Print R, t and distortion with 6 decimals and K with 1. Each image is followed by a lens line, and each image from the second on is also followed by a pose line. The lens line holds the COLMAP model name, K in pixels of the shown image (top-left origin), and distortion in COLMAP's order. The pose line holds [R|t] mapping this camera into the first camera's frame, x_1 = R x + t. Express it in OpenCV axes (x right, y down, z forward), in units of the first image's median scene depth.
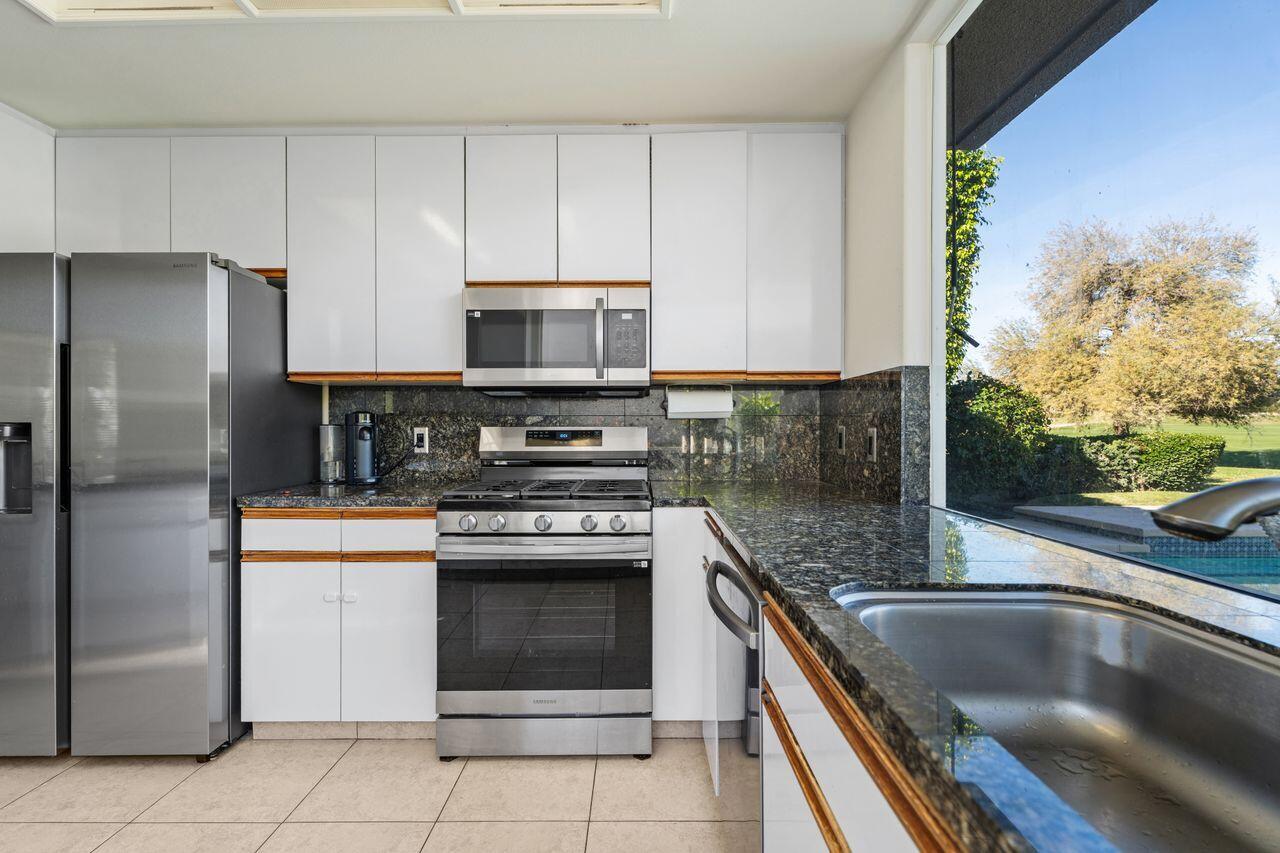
lens RADIAL K [[575.6, 0, 642.0], [0, 575.6, 423.8], [0, 0, 1]] dist [0.000256, 0.001695]
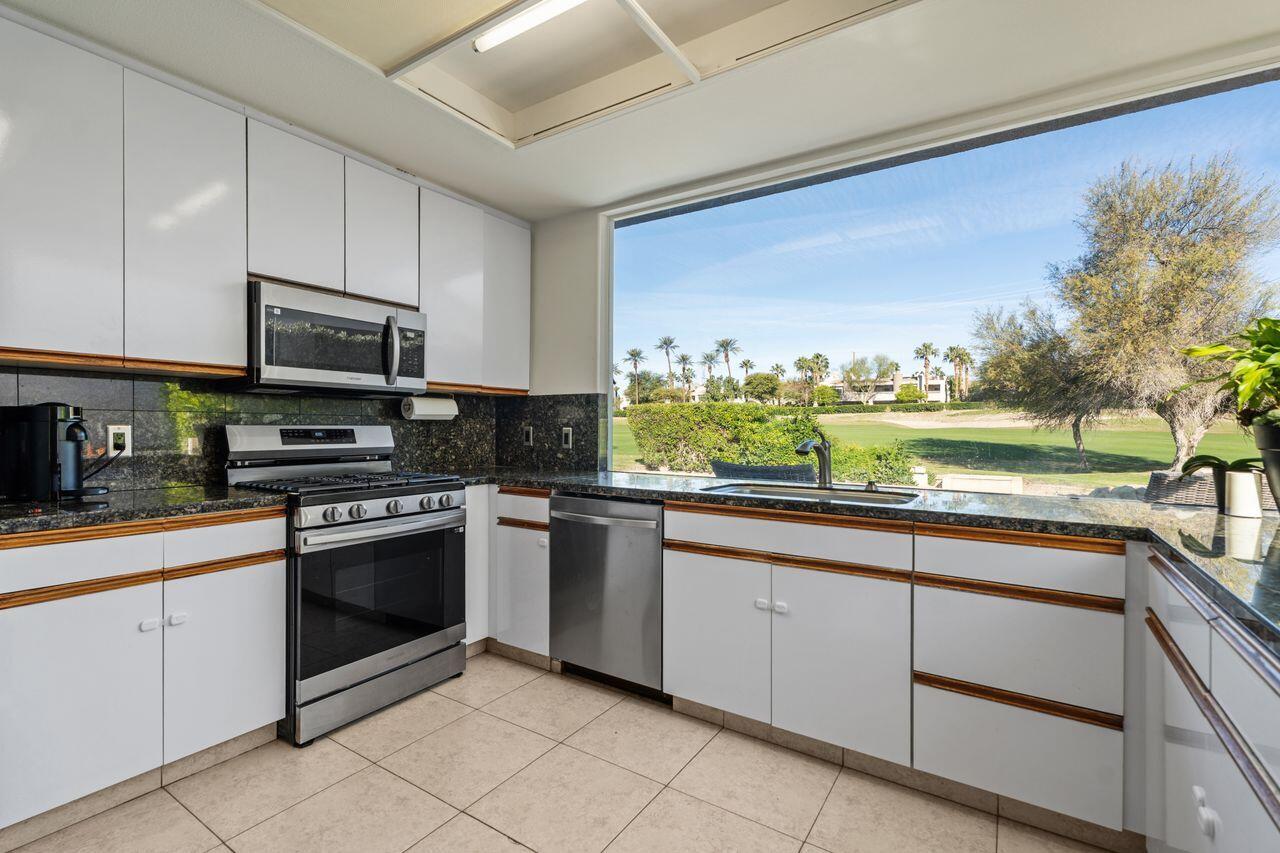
lens RADIAL K [[575.6, 0, 639.4], [0, 575.6, 429.1], [0, 0, 1]] dist [0.000256, 0.001695]
pose [[0.541844, 0.001677, 0.840477, -0.776695], [-0.006815, 0.999974, 0.002398, 0.005408], [-0.840451, -0.007027, 0.541841, -0.057077]]
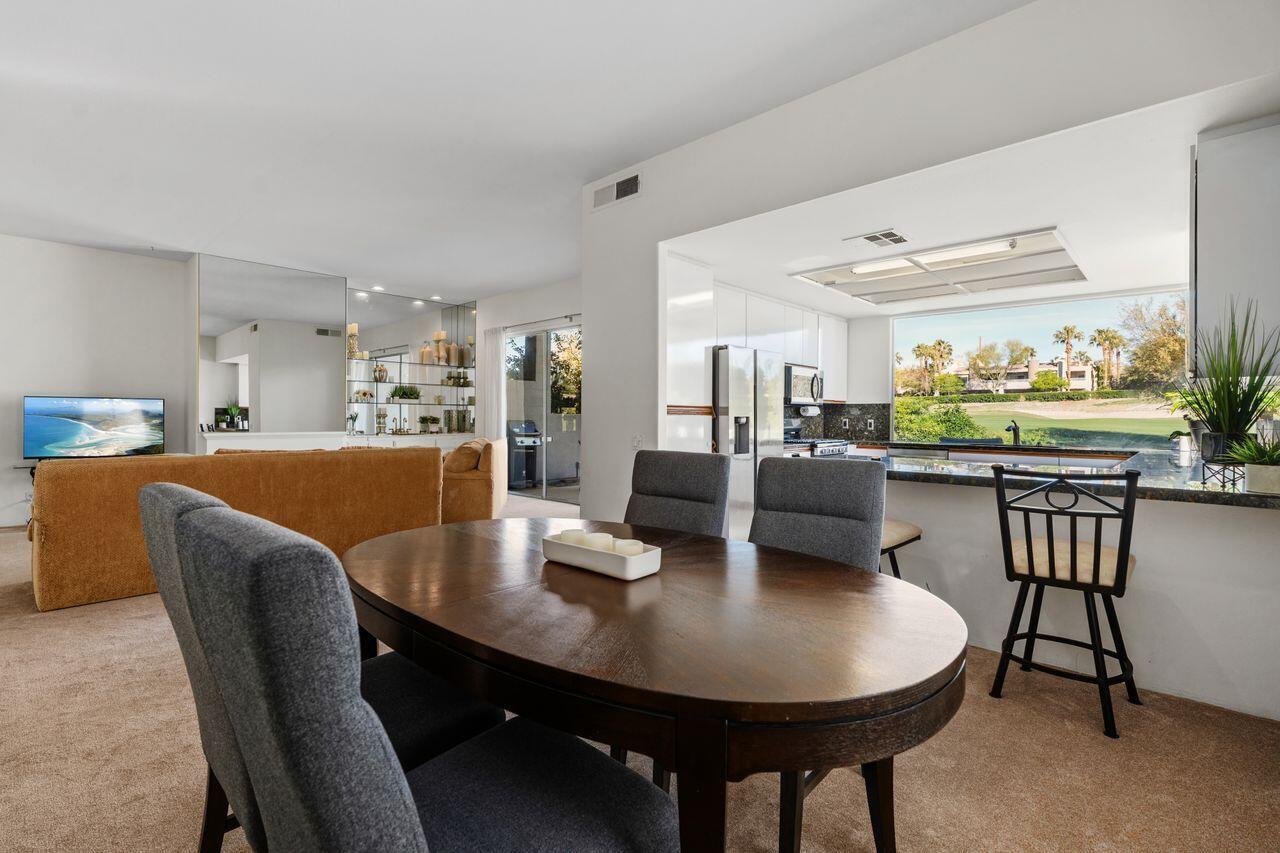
lens RADIAL K [[575.6, 0, 639.6], [0, 575.6, 420.0], [0, 0, 1]] dist [0.000256, 0.001695]
pose [[0.681454, 0.001547, 0.731859, -1.353961], [-0.007436, 0.999961, 0.004810, 0.004812], [-0.731823, -0.008720, 0.681439, -0.125000]]
